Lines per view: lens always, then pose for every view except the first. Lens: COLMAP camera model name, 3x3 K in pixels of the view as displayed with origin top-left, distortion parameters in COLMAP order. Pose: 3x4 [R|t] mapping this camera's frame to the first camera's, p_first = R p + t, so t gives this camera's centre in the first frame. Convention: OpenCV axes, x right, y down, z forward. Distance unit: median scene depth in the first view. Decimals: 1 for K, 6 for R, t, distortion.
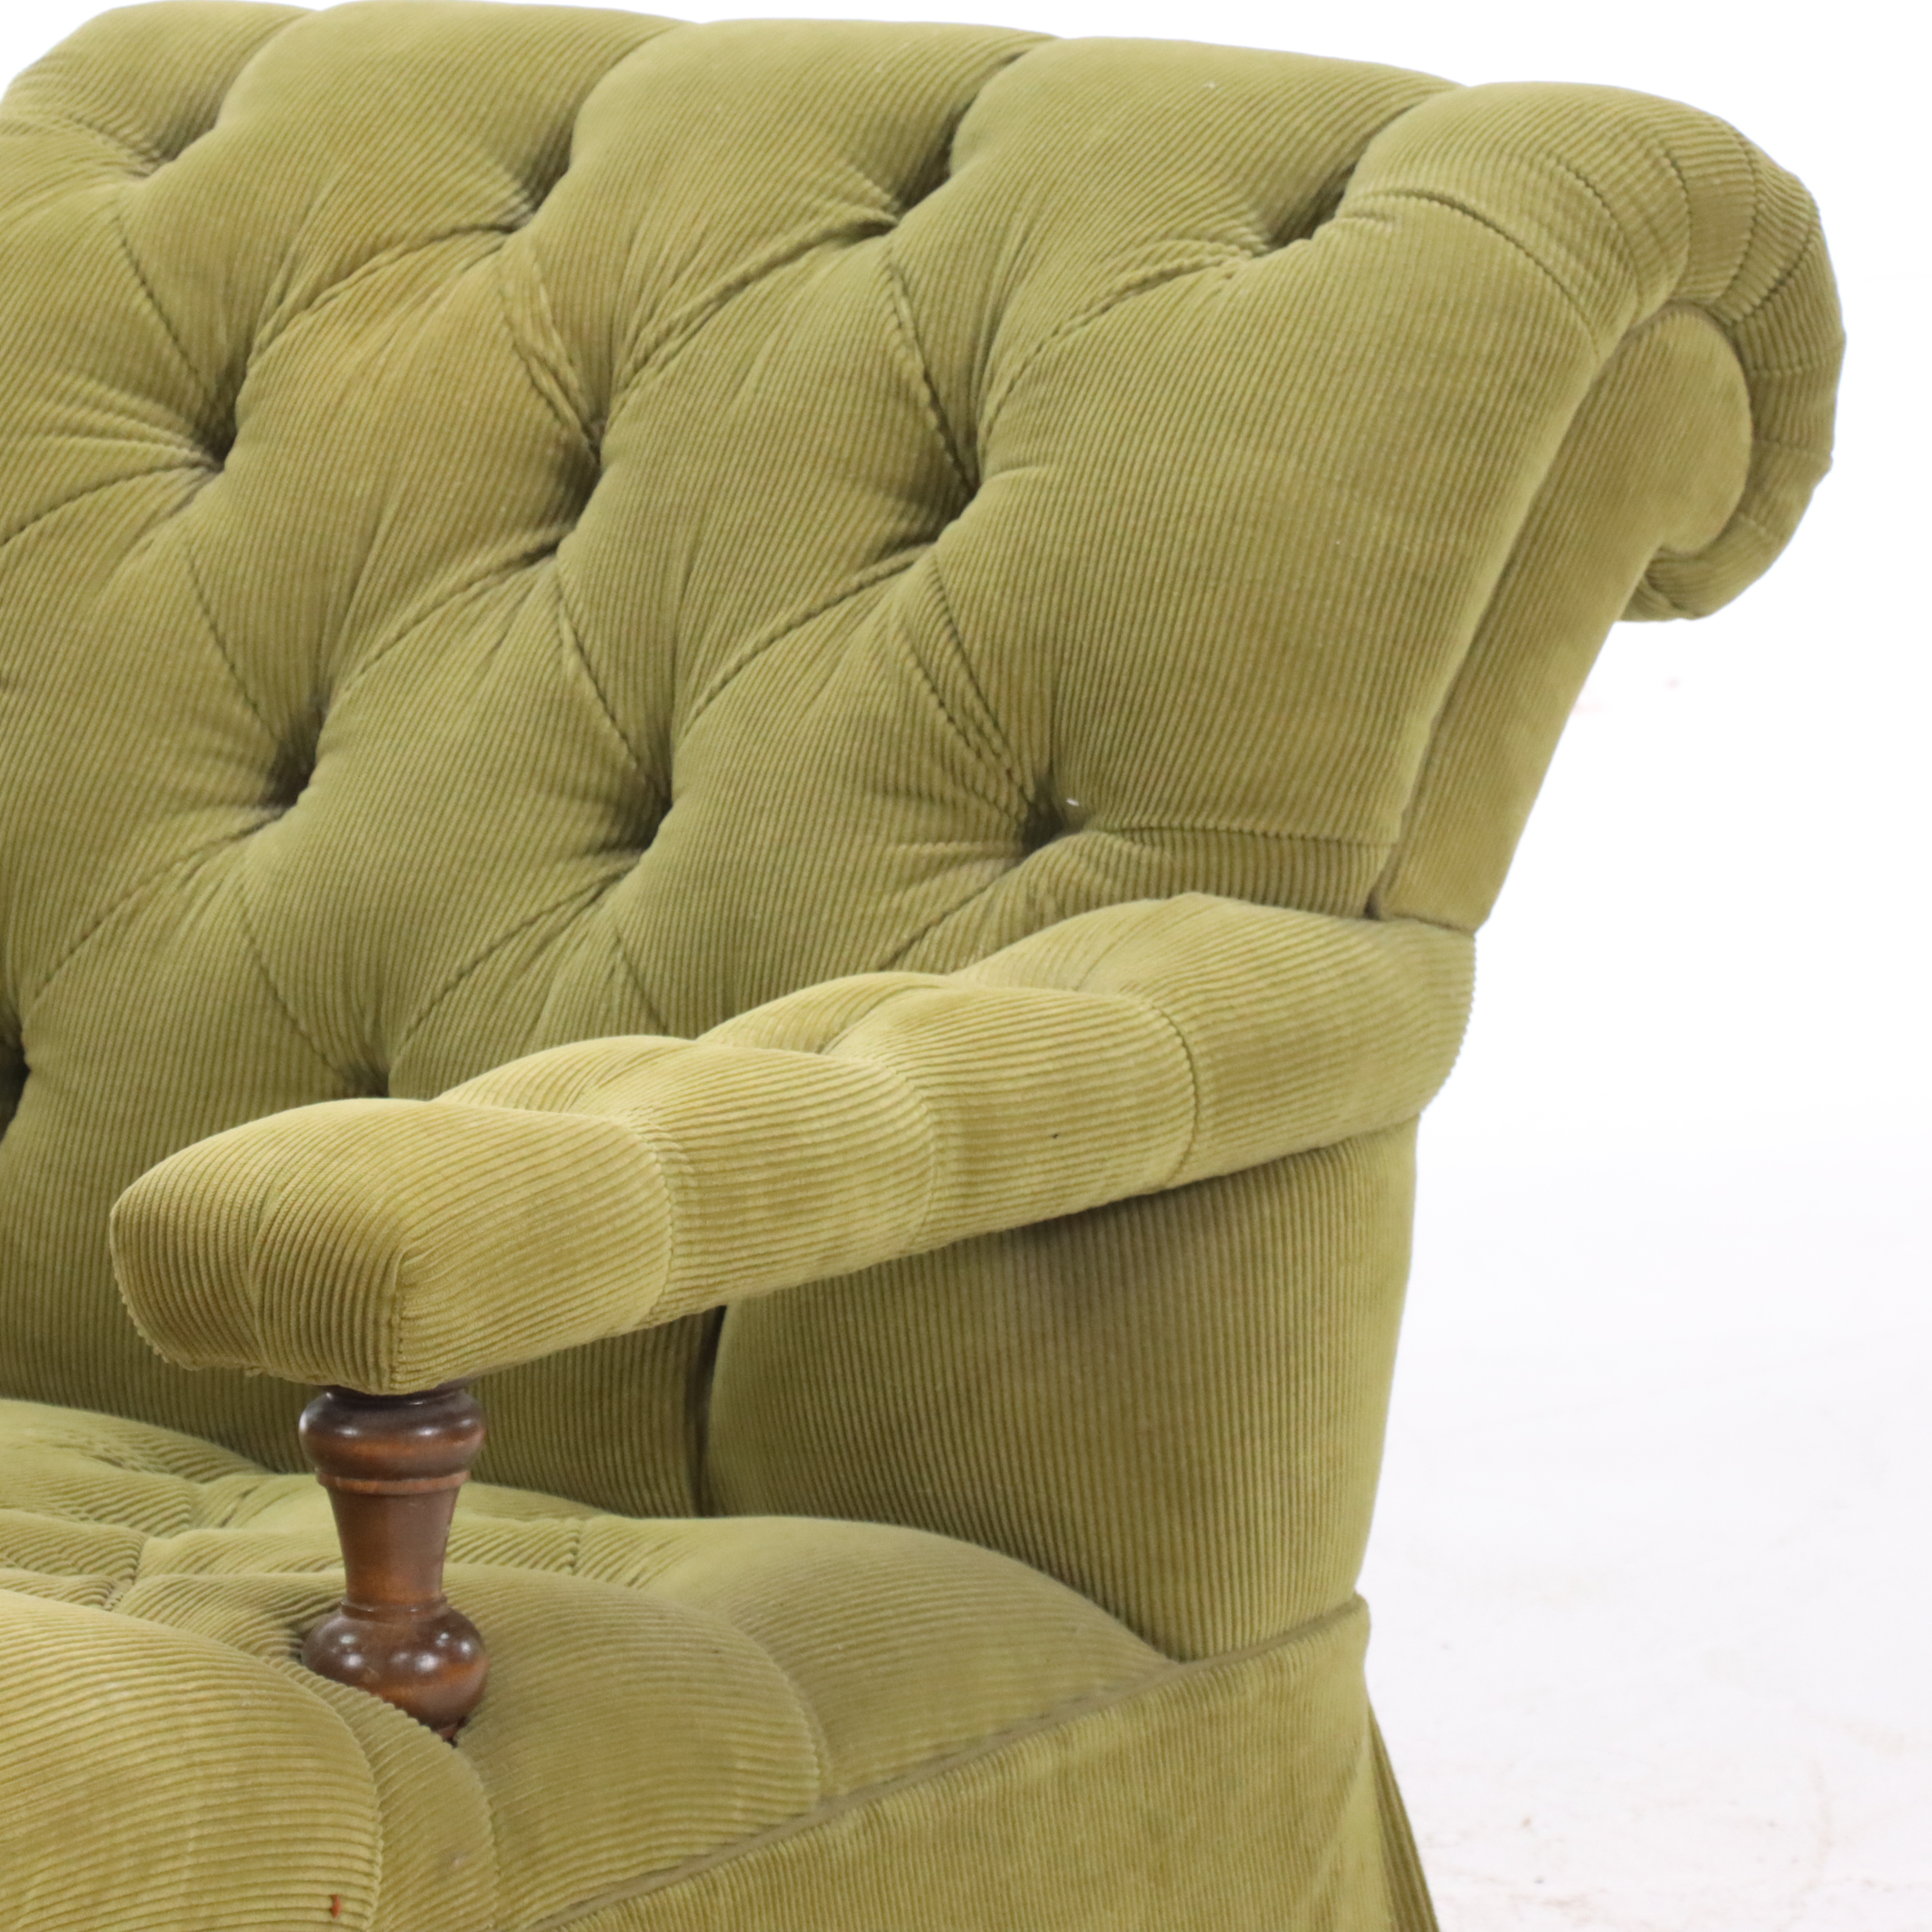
lens RADIAL K [[11304.1, 0, 966.0], [0, 11304.1, 966.0], [0, 0, 1]] dist [0.771427, 14.780036]
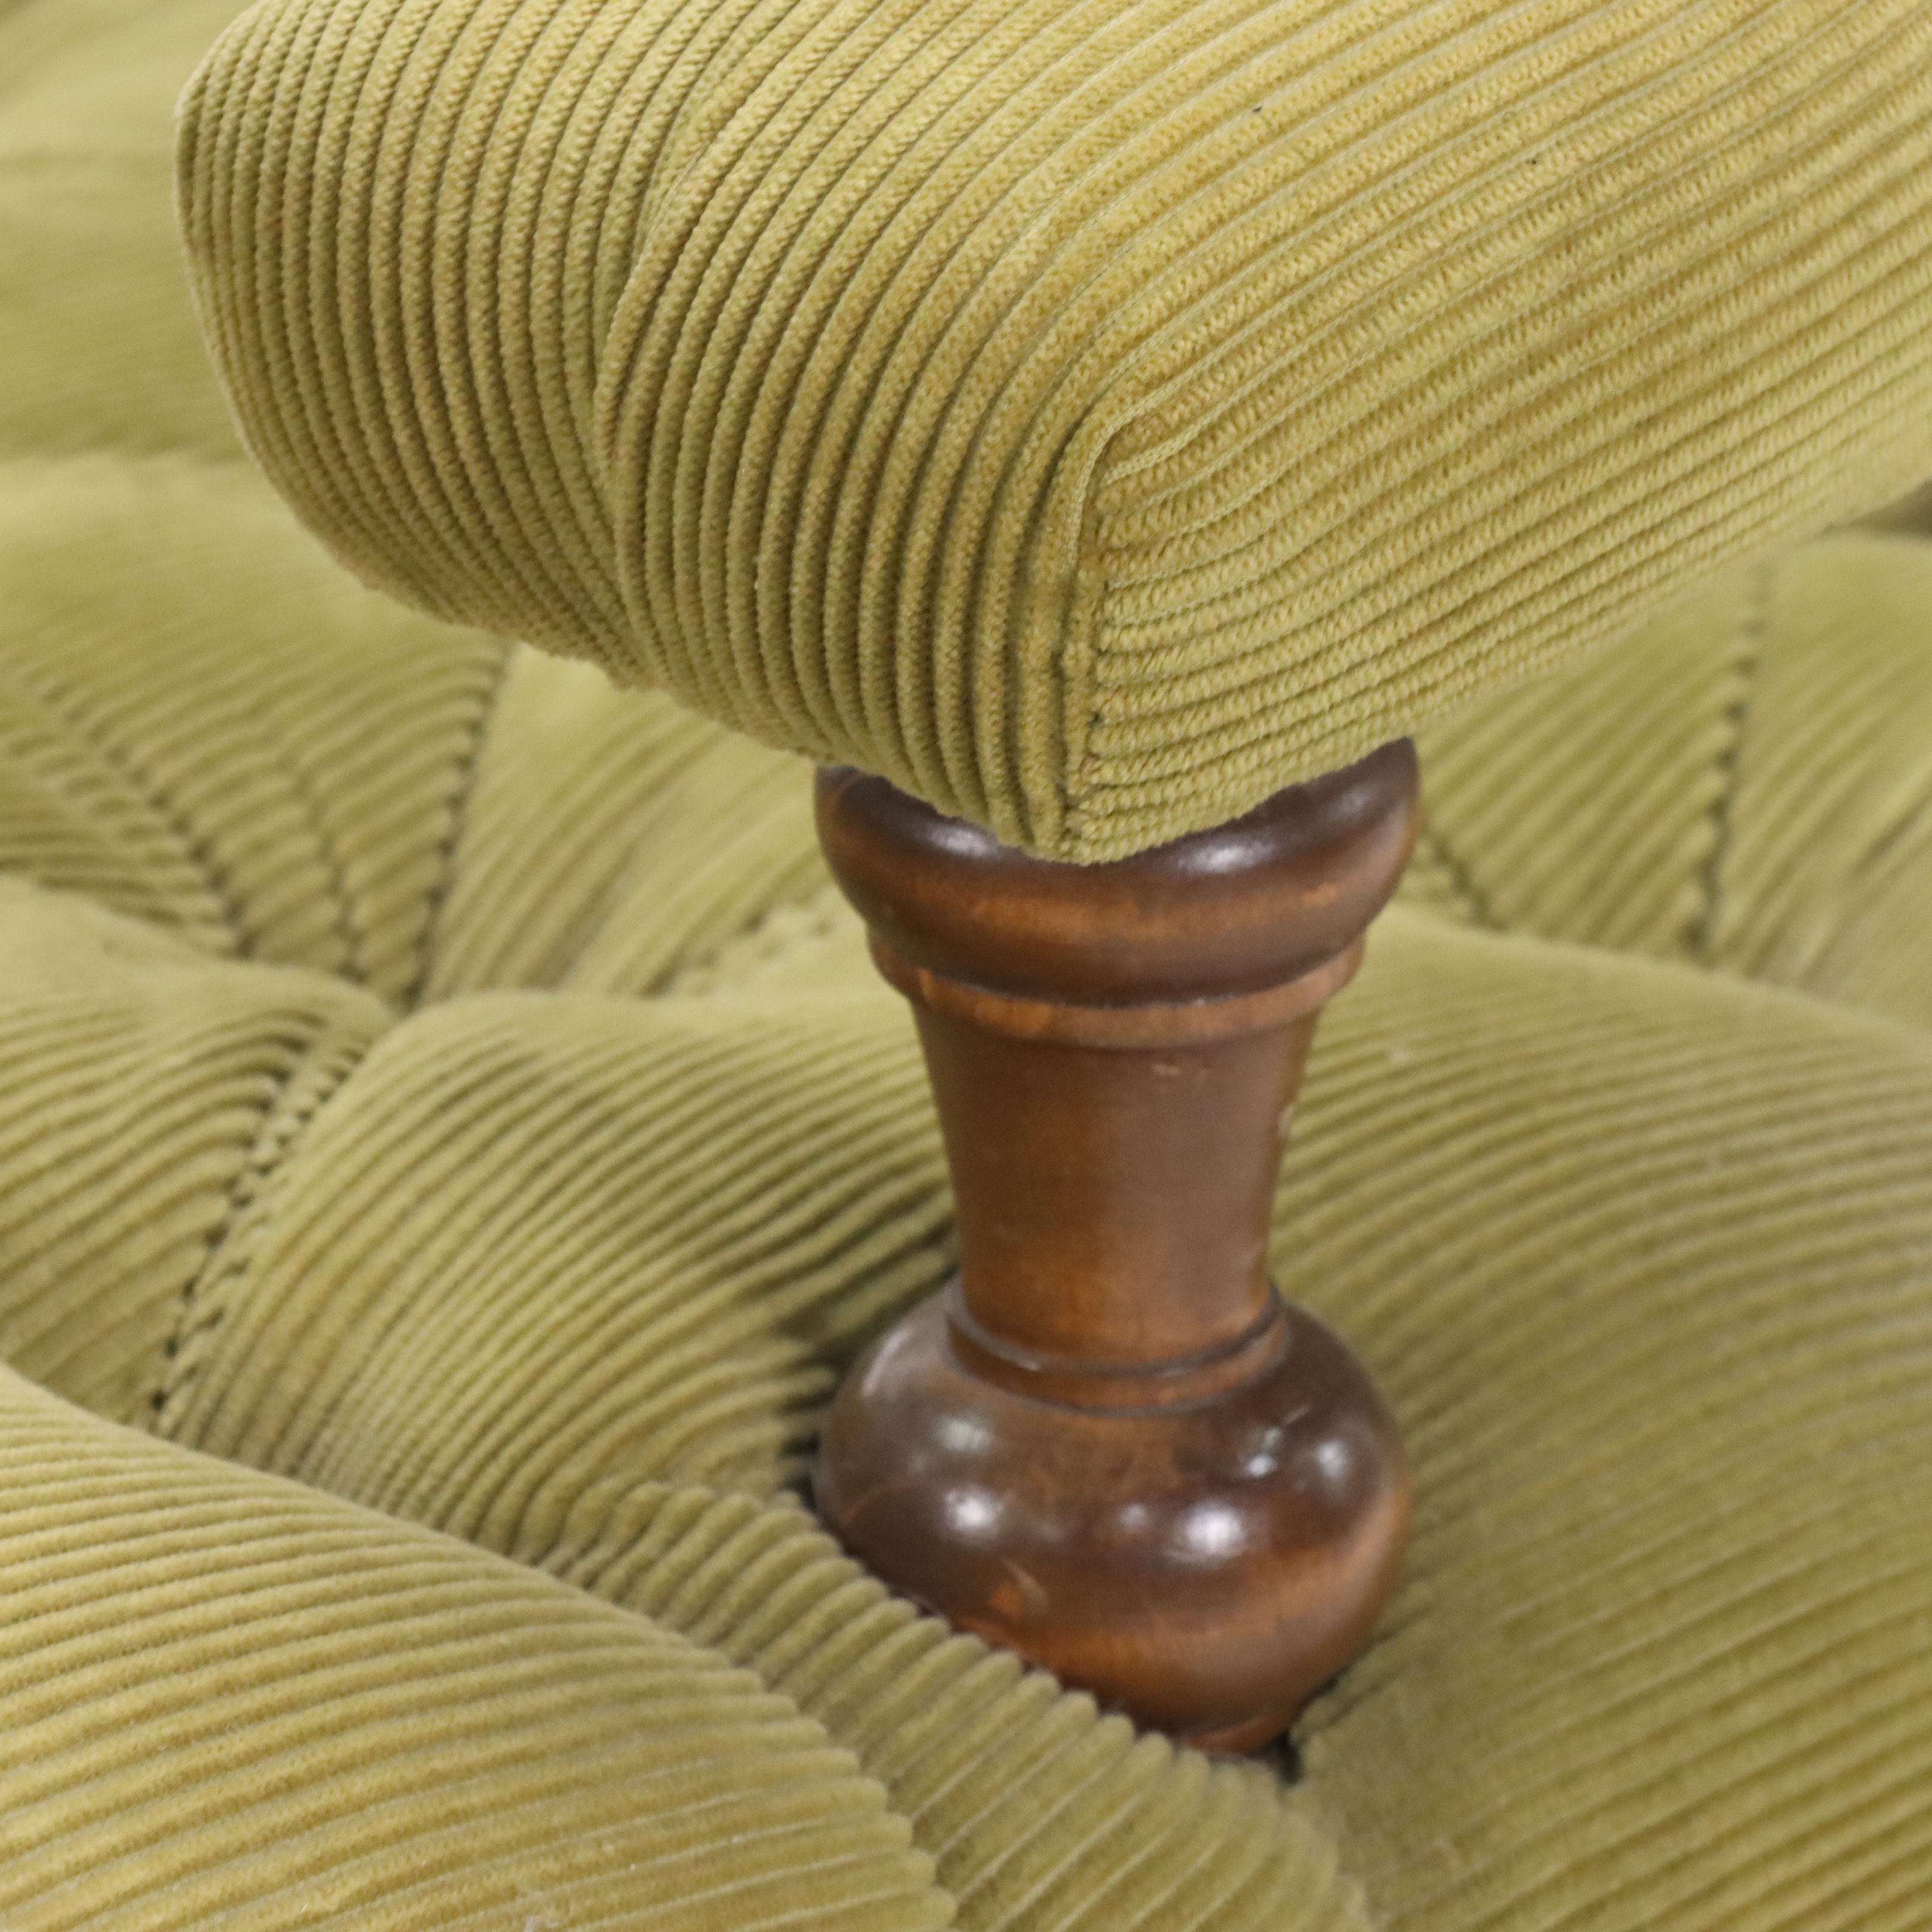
lens RADIAL K [[12441.9, 0, 966.0], [0, 12441.9, 966.0], [0, 0, 1]] dist [0.689926, 32.463666]
pose [[0.993676, 0.049800, -0.100640, -0.021007], [-0.024116, 0.970007, 0.241879, -0.036471], [0.109667, -0.237923, 0.965073, 0.689192]]
